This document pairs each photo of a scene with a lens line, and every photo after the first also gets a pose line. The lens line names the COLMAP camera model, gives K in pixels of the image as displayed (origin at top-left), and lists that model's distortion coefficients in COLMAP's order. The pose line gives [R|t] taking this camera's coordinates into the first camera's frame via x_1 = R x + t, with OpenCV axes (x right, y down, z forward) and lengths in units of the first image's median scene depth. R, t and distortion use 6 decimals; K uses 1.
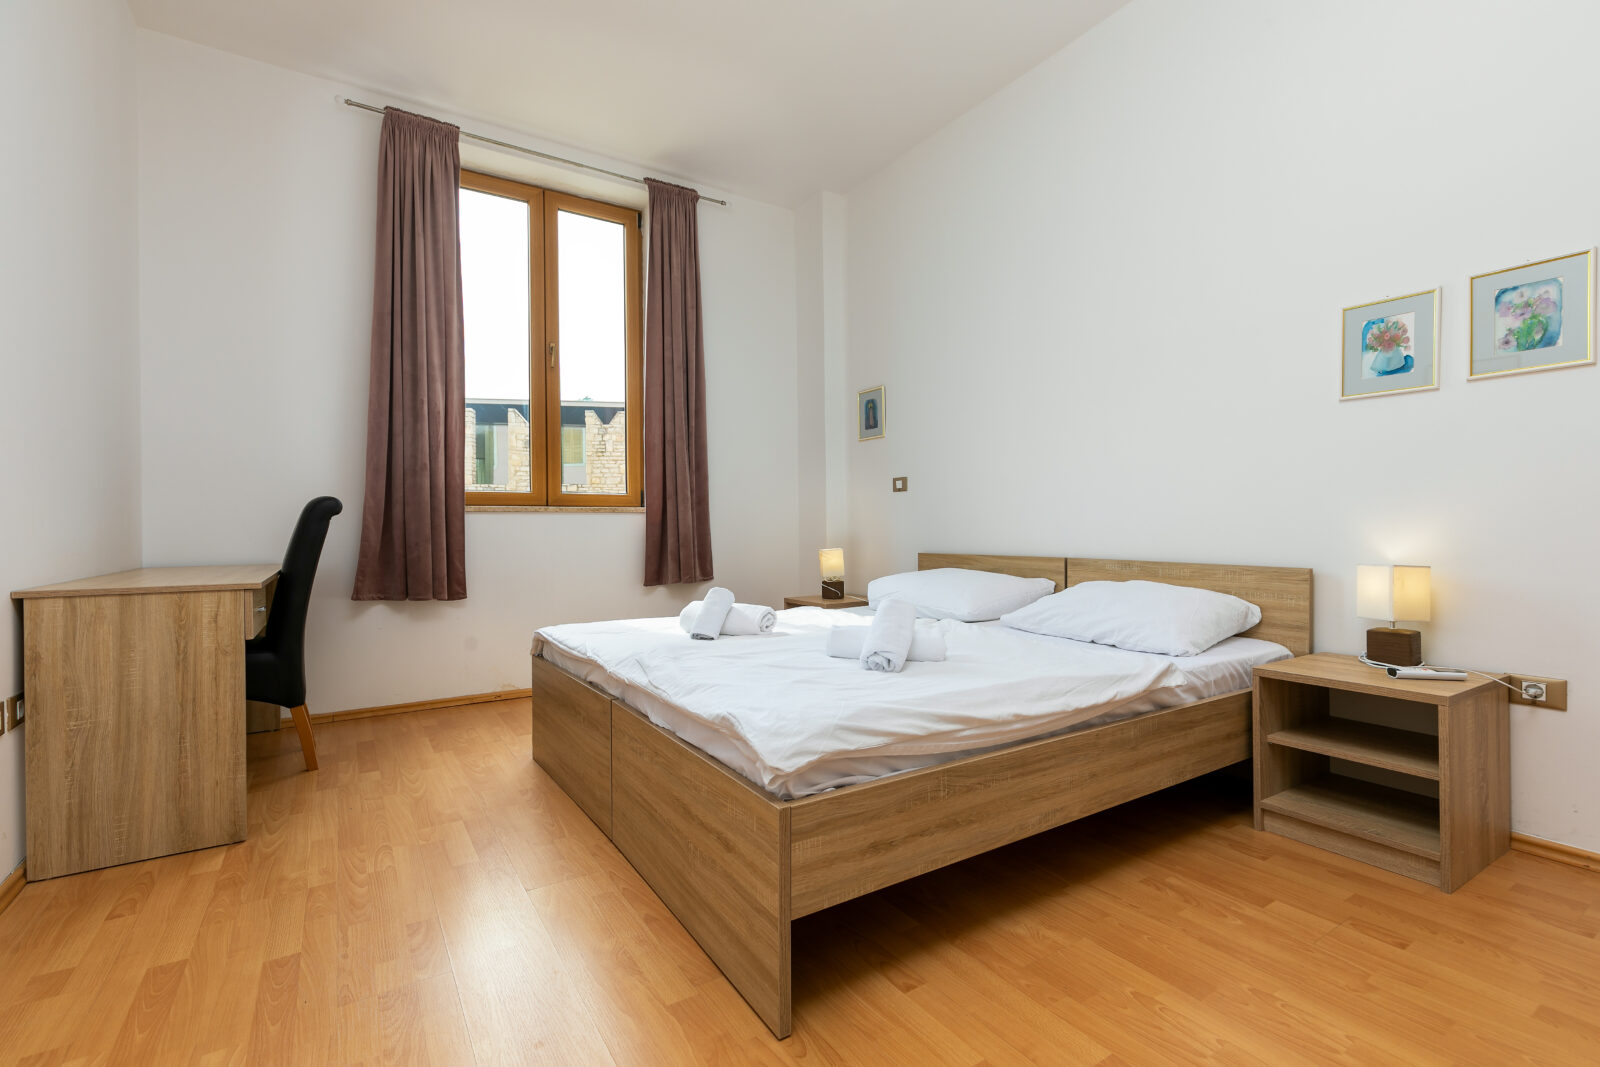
lens RADIAL K [[706.6, 0, 800.0], [0, 706.6, 533.5], [0, 0, 1]] dist [0.002040, 0.000261]
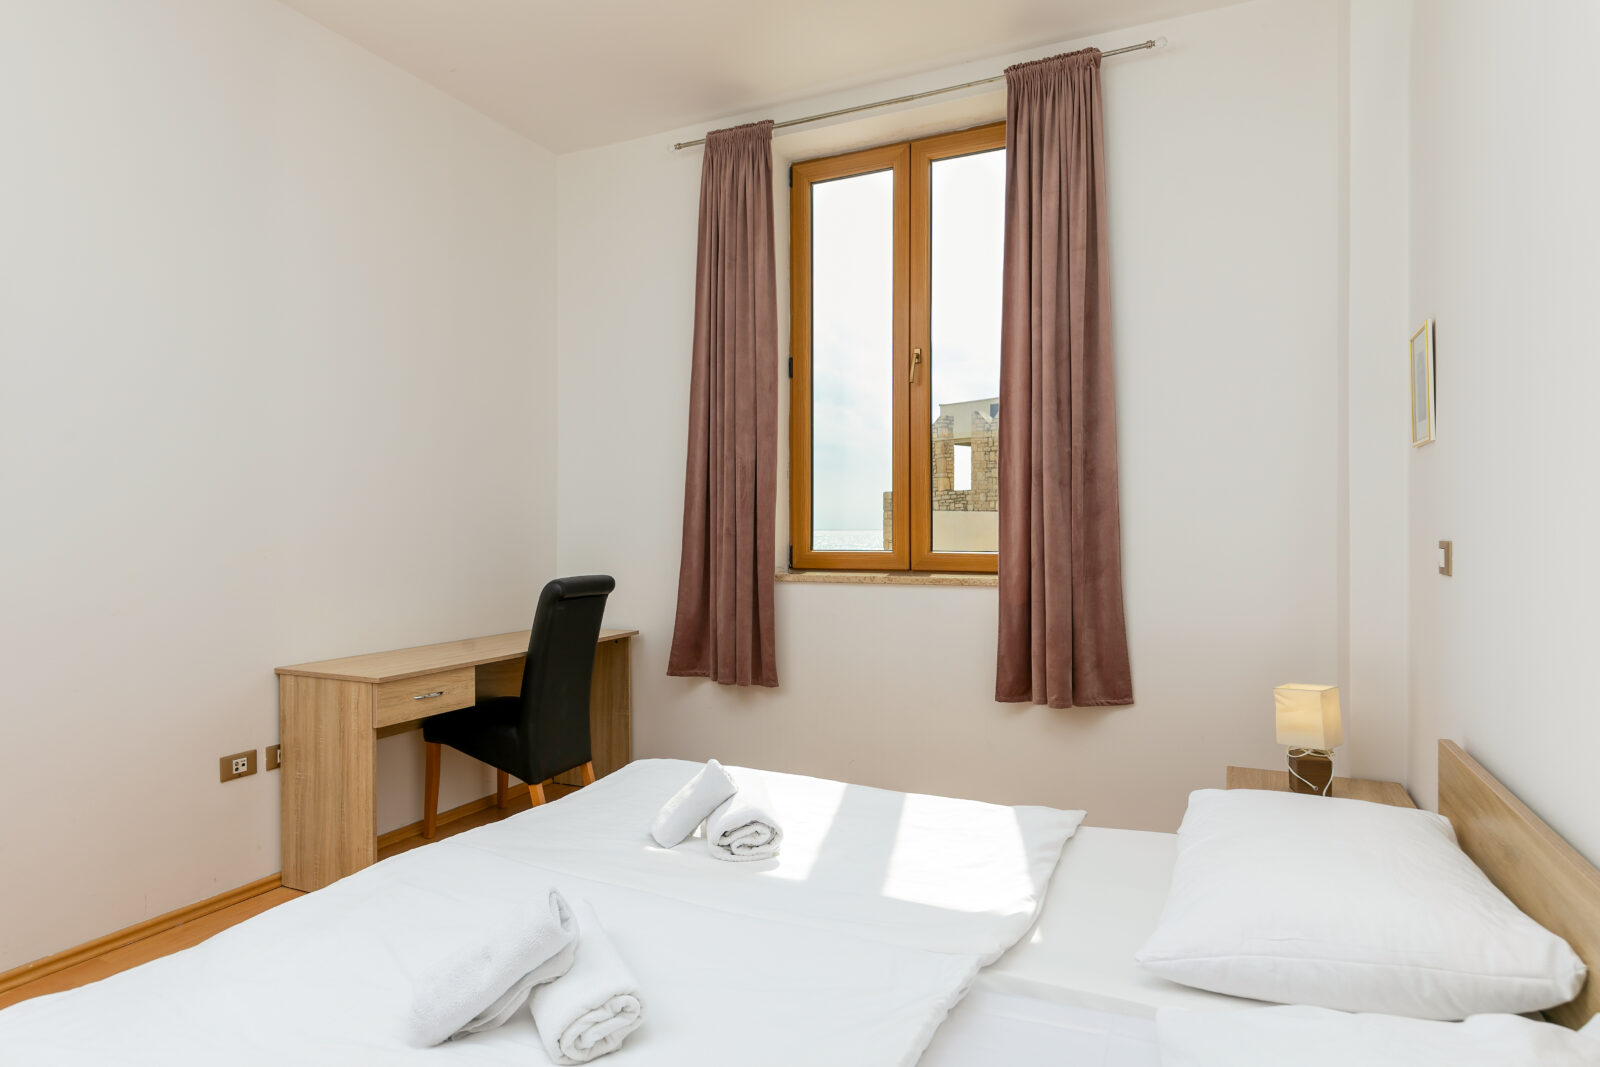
lens RADIAL K [[906.4, 0, 800.0], [0, 906.4, 533.5], [0, 0, 1]] dist [-0.001809, -0.000356]
pose [[0.537218, 0.008898, -0.843397, 0.438281], [-0.006138, 0.999959, 0.006640, -0.095421], [0.843421, 0.001610, 0.537250, 0.454323]]
